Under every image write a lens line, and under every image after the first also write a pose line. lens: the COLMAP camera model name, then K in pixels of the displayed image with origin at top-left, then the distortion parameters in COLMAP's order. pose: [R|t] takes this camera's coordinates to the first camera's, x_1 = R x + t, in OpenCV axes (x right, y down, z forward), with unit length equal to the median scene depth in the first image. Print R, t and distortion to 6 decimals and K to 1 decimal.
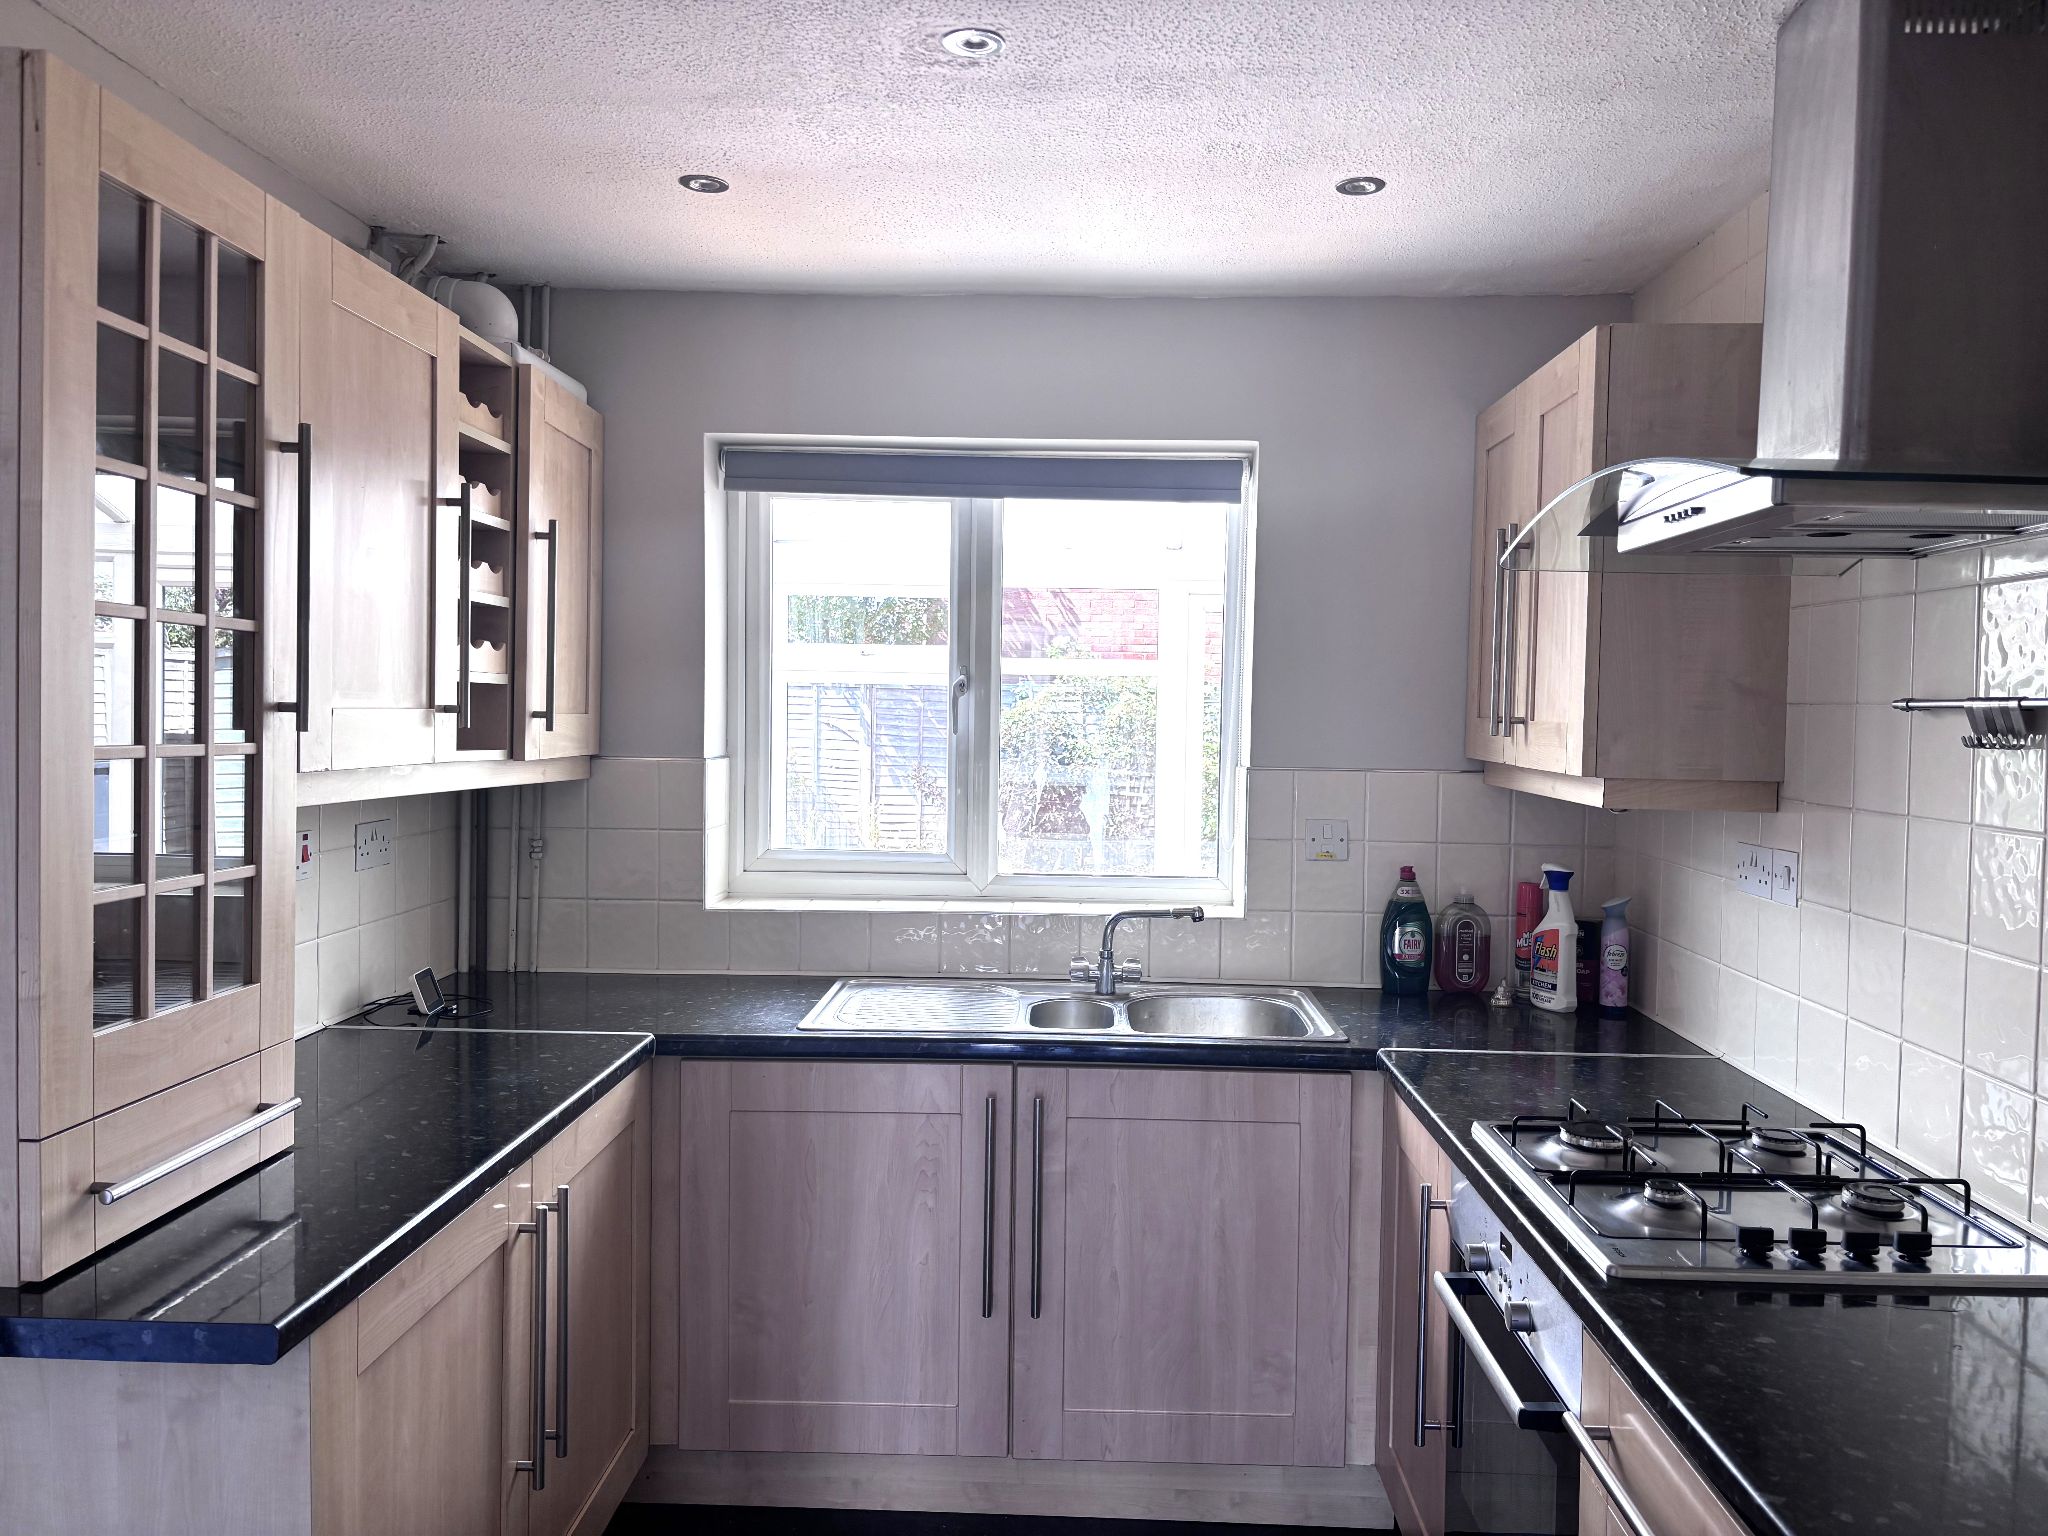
lens RADIAL K [[1552.3, 0, 1027.6], [0, 1552.3, 745.0], [0, 0, 1]] dist [0.047246, 0.002034]
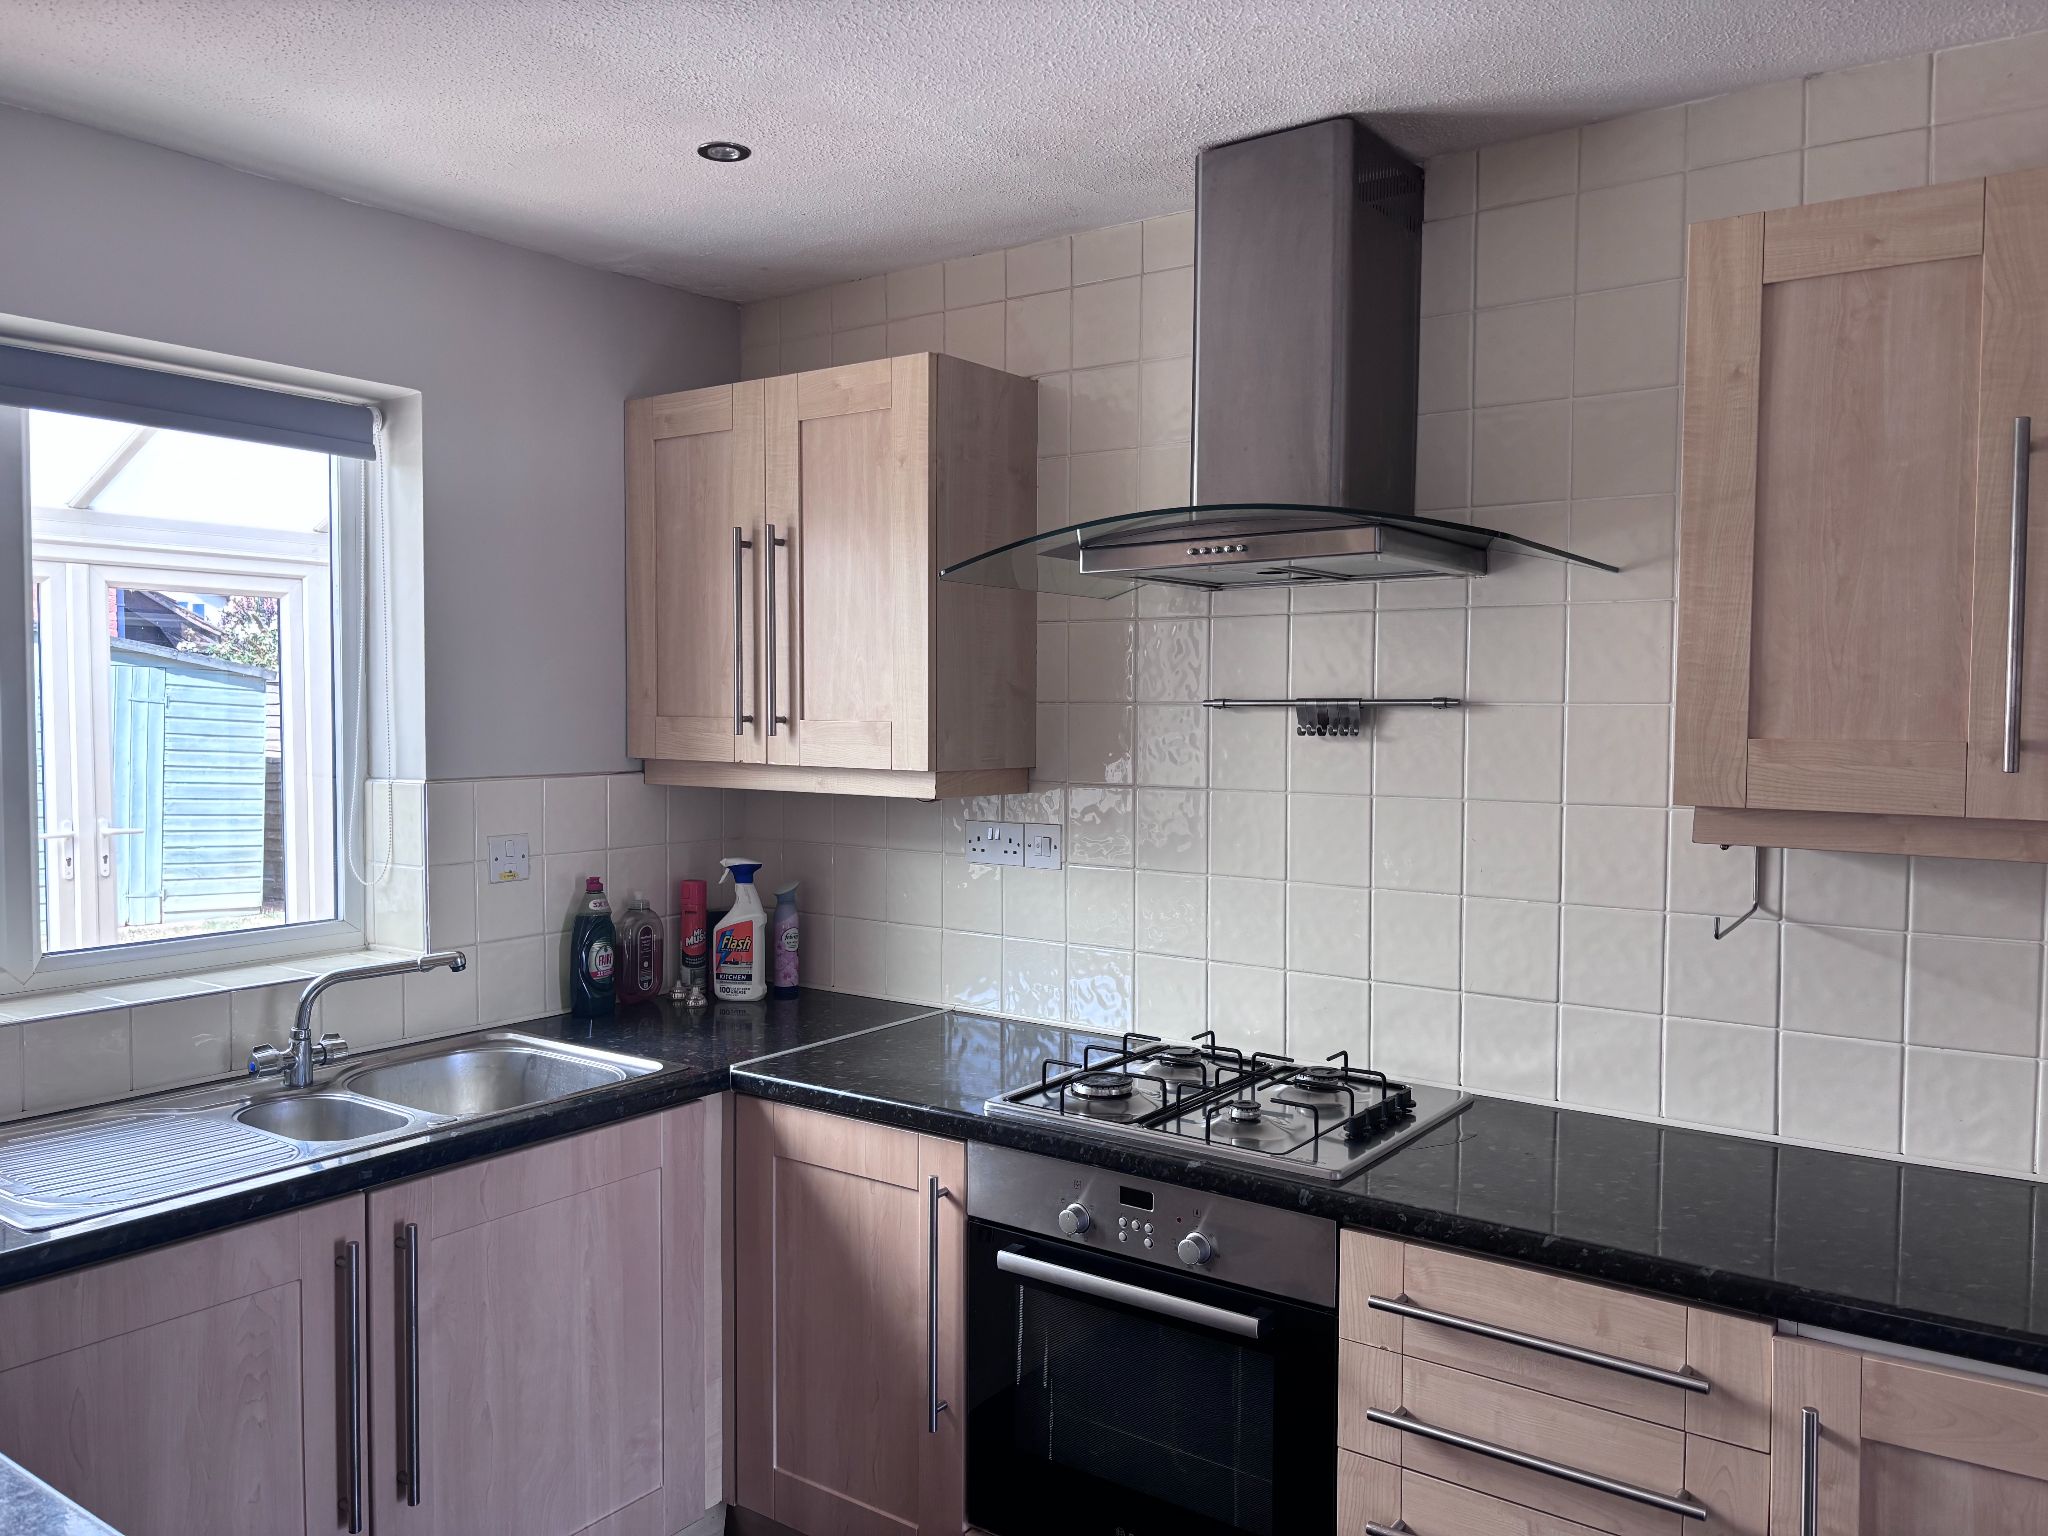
lens RADIAL K [[1549.6, 0, 1024.0], [0, 1549.6, 768.0], [0, 0, 1]] dist [0.046449, -0.006741]
pose [[0.593097, -0.053805, 0.803331, -0.367232], [0.031251, 0.998551, 0.043808, -0.021483], [-0.804525, -0.000877, 0.593919, 0.250001]]
